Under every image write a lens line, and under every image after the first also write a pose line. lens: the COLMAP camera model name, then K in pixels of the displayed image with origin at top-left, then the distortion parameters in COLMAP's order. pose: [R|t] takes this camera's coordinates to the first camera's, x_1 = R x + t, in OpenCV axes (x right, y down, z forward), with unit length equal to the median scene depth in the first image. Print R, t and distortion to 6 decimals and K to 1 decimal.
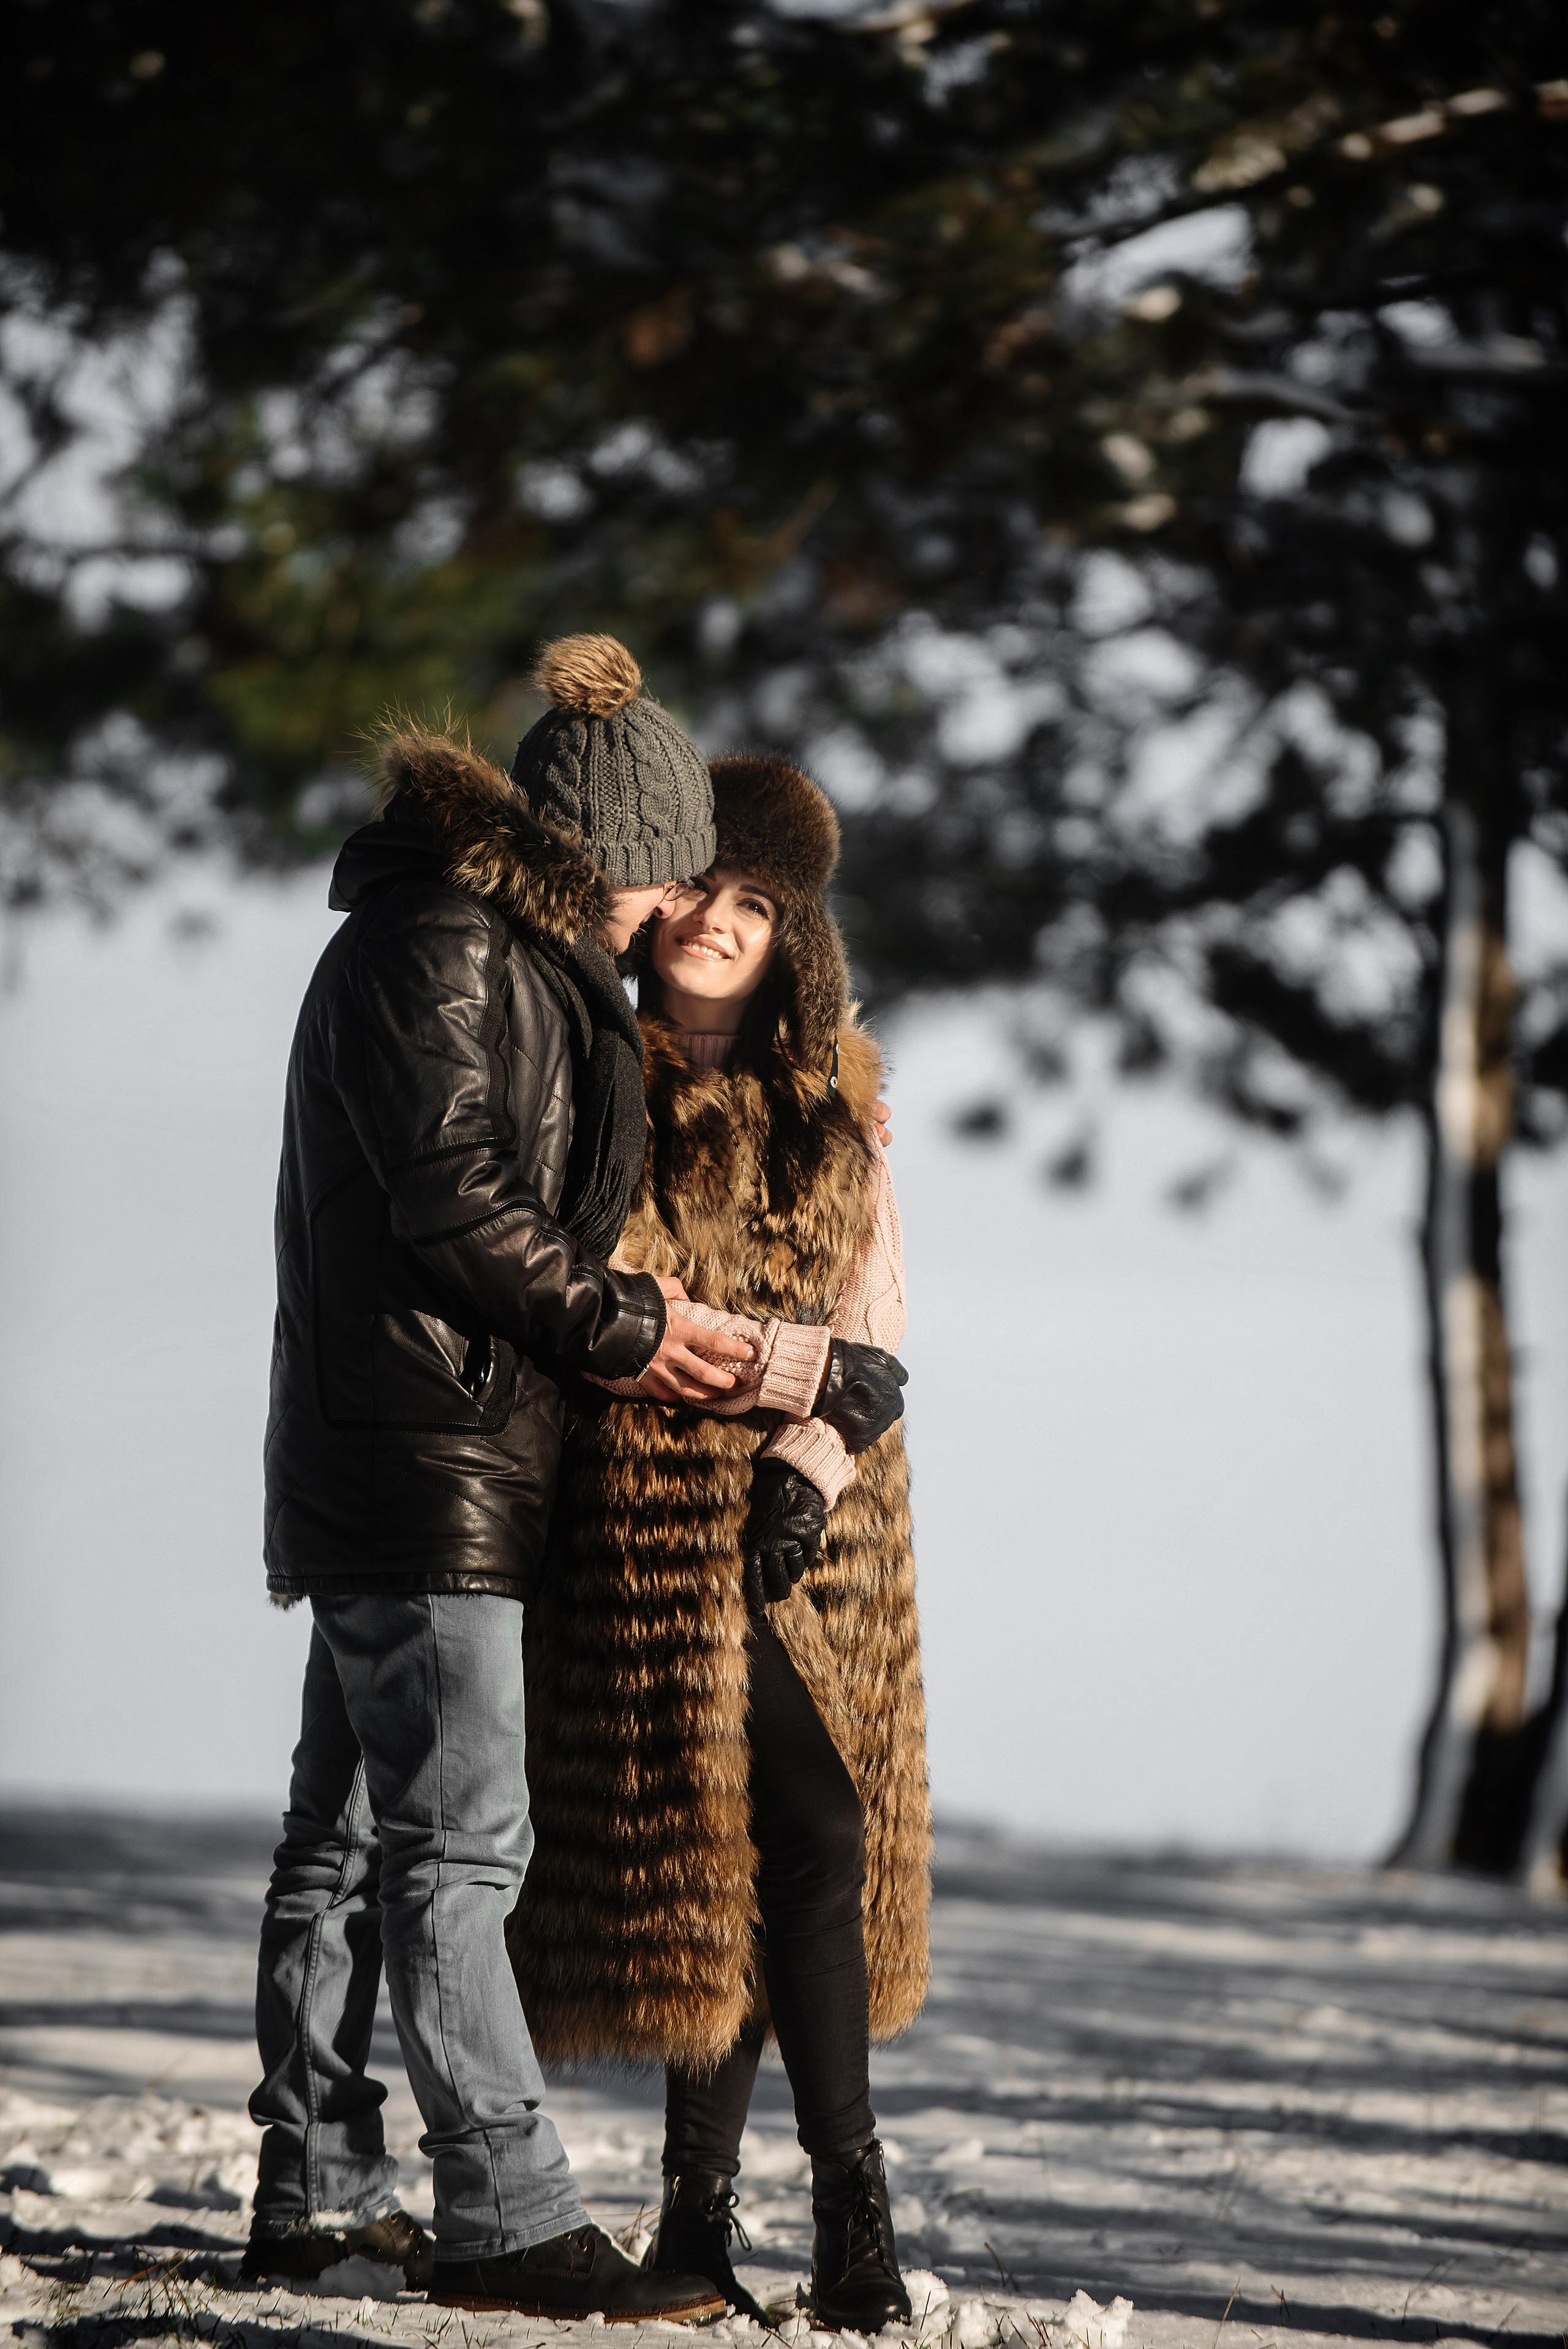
lens RADIAL K [[13315.5, 0, 876.4], [0, 13315.5, 1121.3], [0, 0, 1]] dist [6.163854, 21.865441]
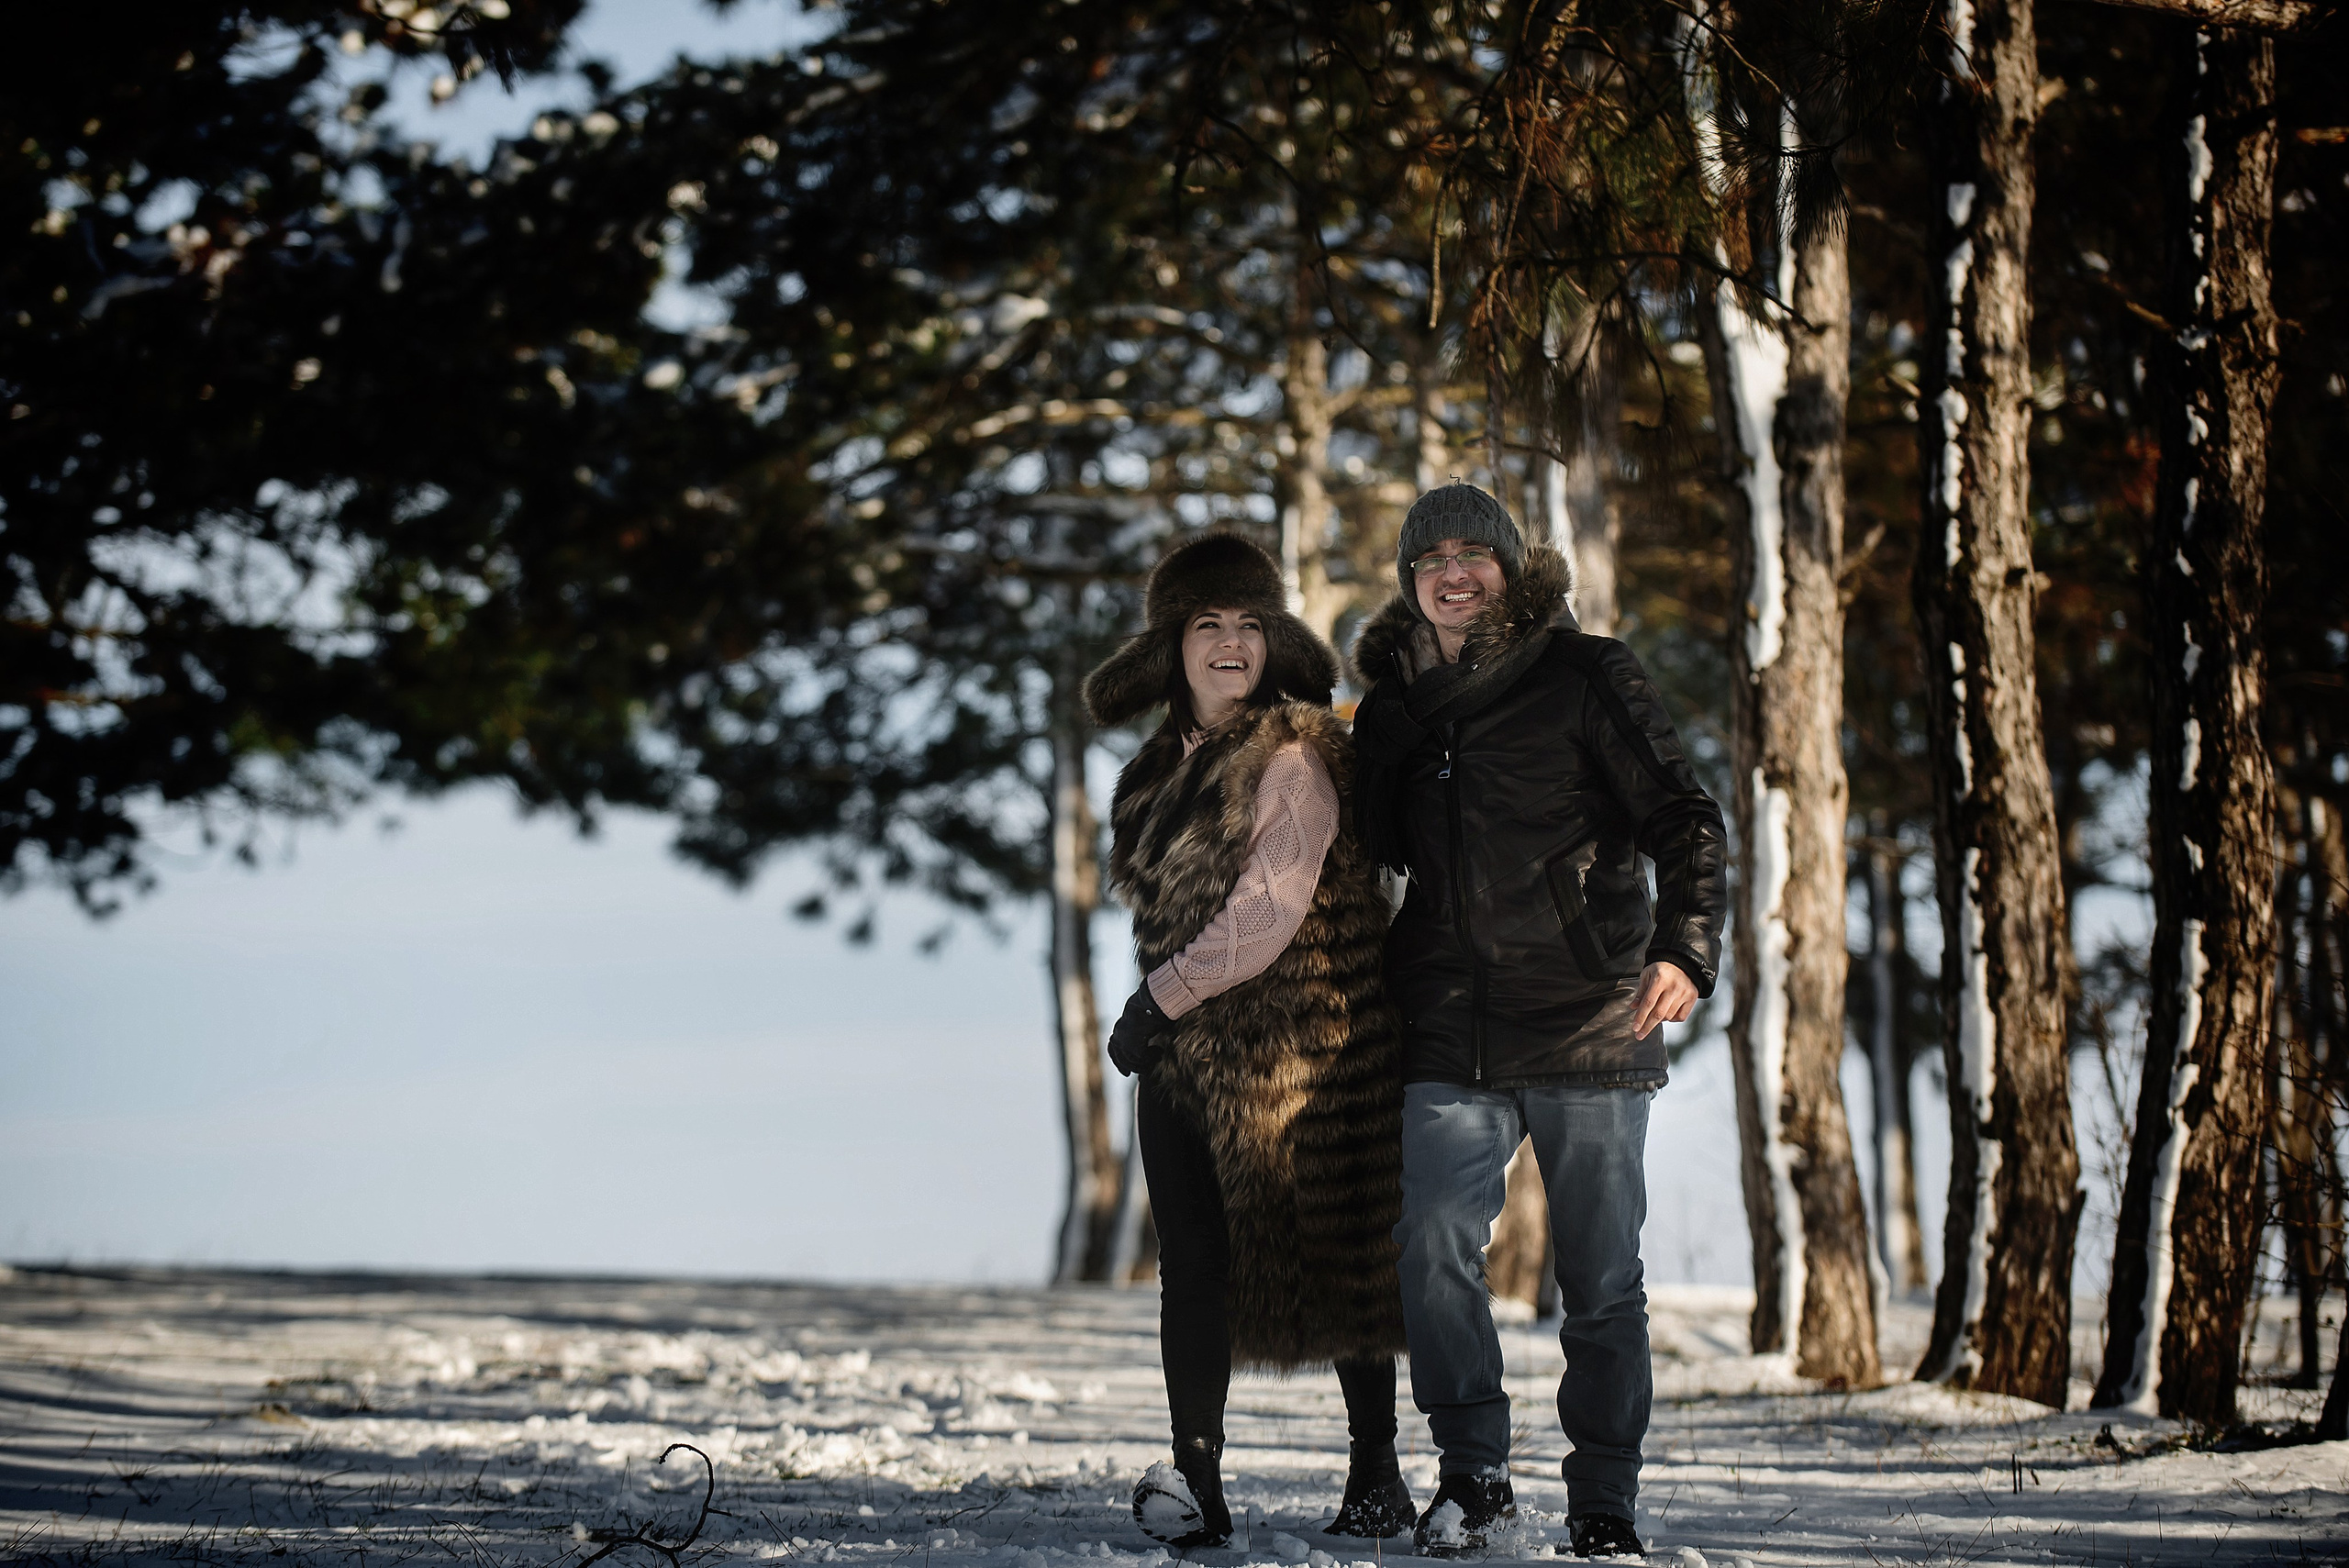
lens RADIAL K [[8980.2, 0, 1174.4], [0, 8980.2, 780.2], [0, 0, 1]] dist [0.480719, 3.696044]
pose [[0.997834, -0.045175, 0.047812, -0.000853], [0.045843, 0.998864, -0.012971, 0.000725], [-0.047172, 0.015135, 0.998772, -0.247482]]
